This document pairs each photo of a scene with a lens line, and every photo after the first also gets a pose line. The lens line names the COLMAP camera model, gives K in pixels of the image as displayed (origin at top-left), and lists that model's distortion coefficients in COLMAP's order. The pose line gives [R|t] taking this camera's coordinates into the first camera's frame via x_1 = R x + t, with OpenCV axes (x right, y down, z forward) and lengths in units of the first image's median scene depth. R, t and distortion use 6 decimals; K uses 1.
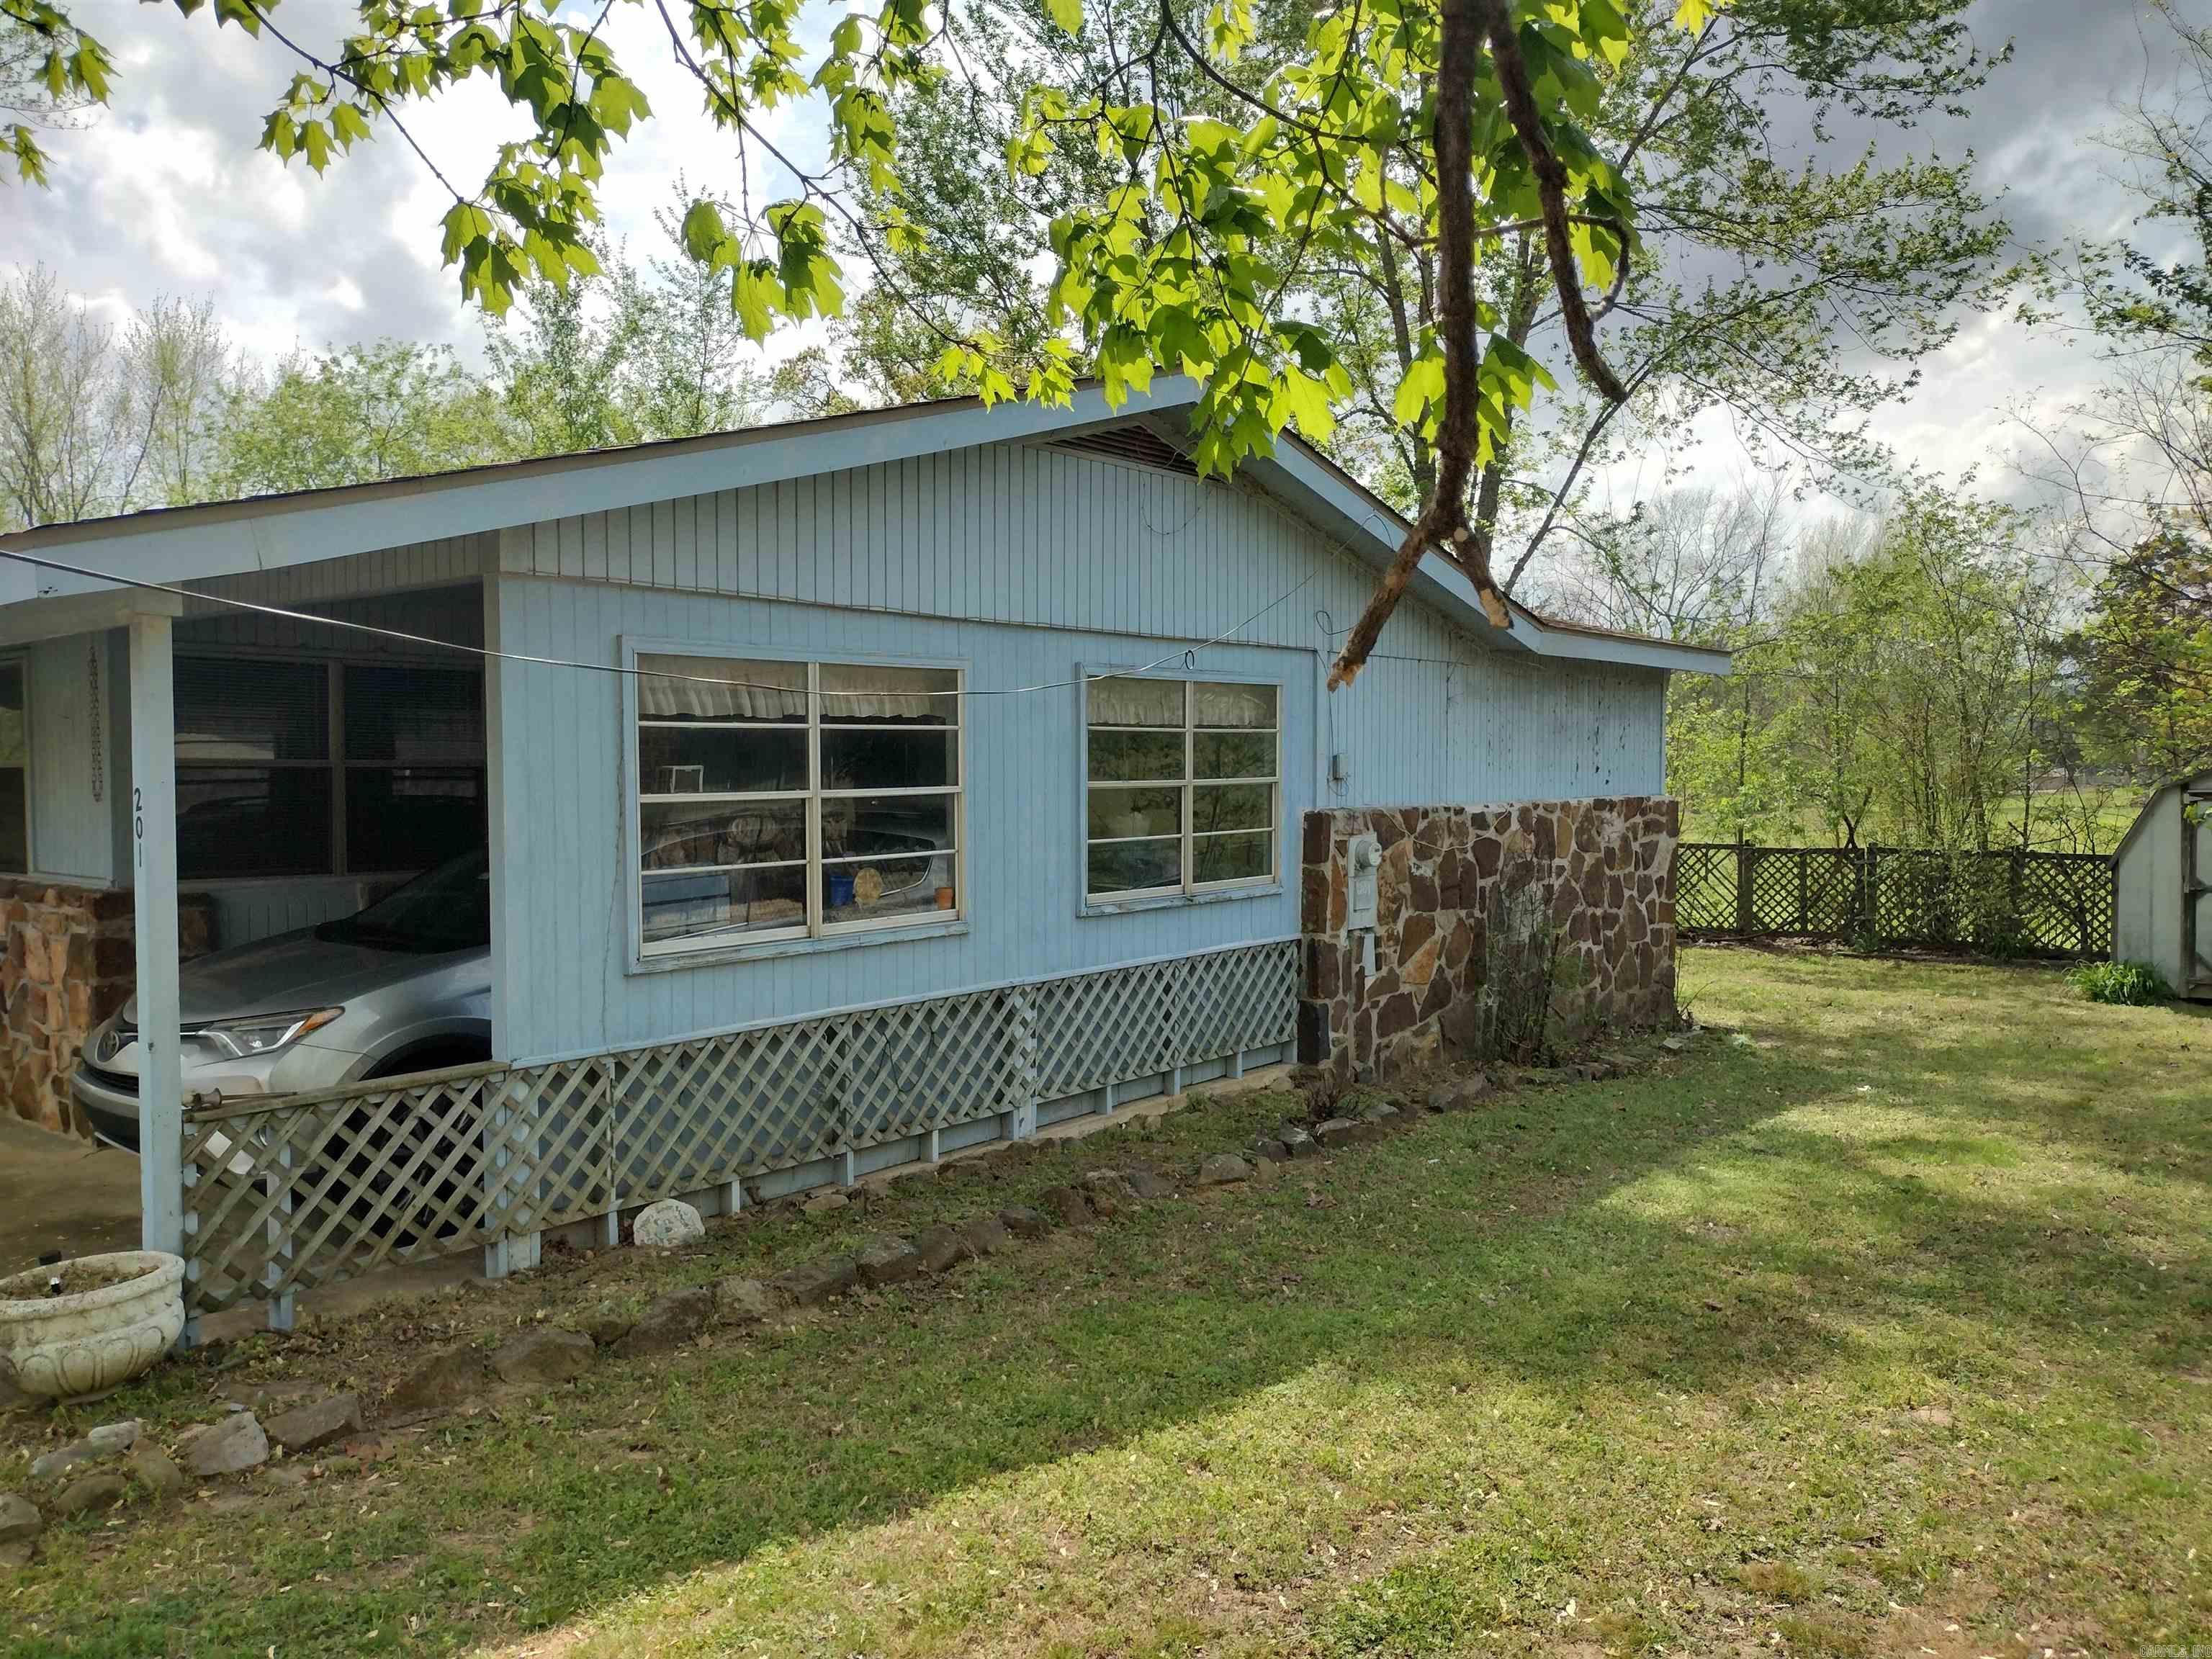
lens RADIAL K [[1679.7, 0, 1099.9], [0, 1679.7, 829.3], [0, 0, 1]] dist [0.042556, -0.049449]
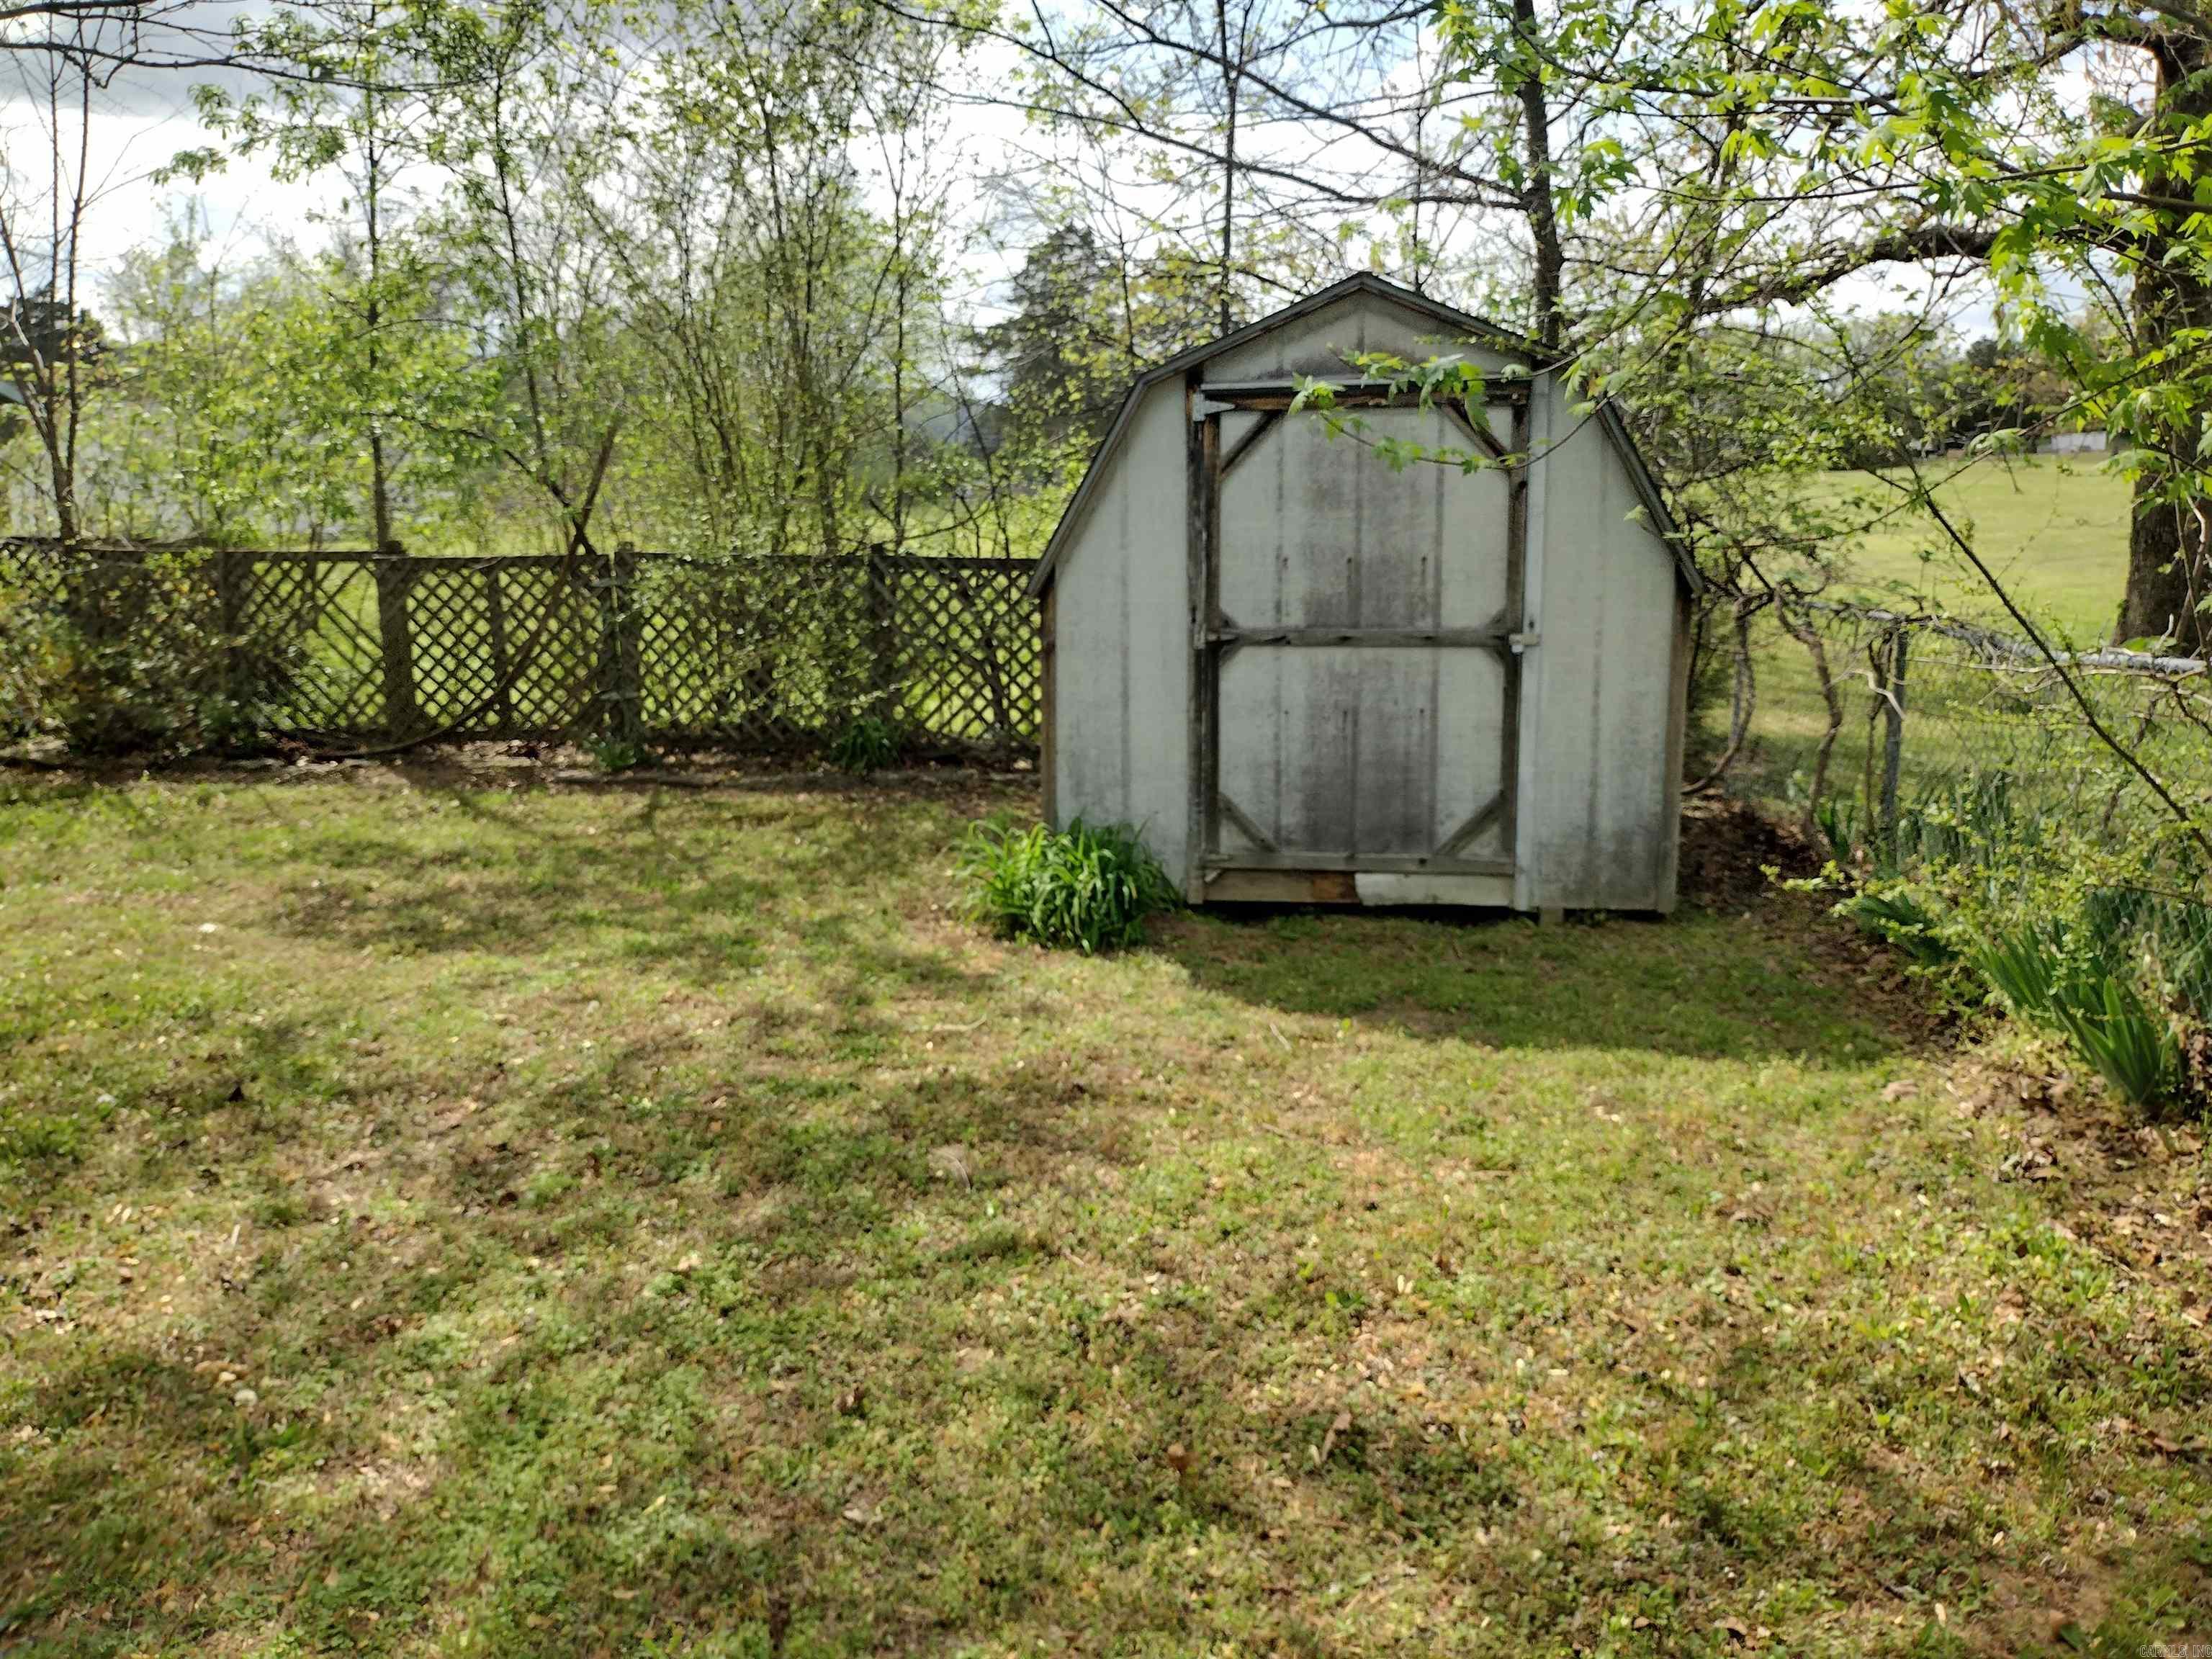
lens RADIAL K [[1679.7, 0, 1106.7], [0, 1679.7, 833.0], [0, 0, 1]] dist [0.042556, -0.049449]
pose [[0.836514, -0.108000, 0.537197, 0.318426], [0.015492, 0.984653, 0.173834, 0.008519], [-0.547727, -0.137092, 0.825349, 0.534241]]
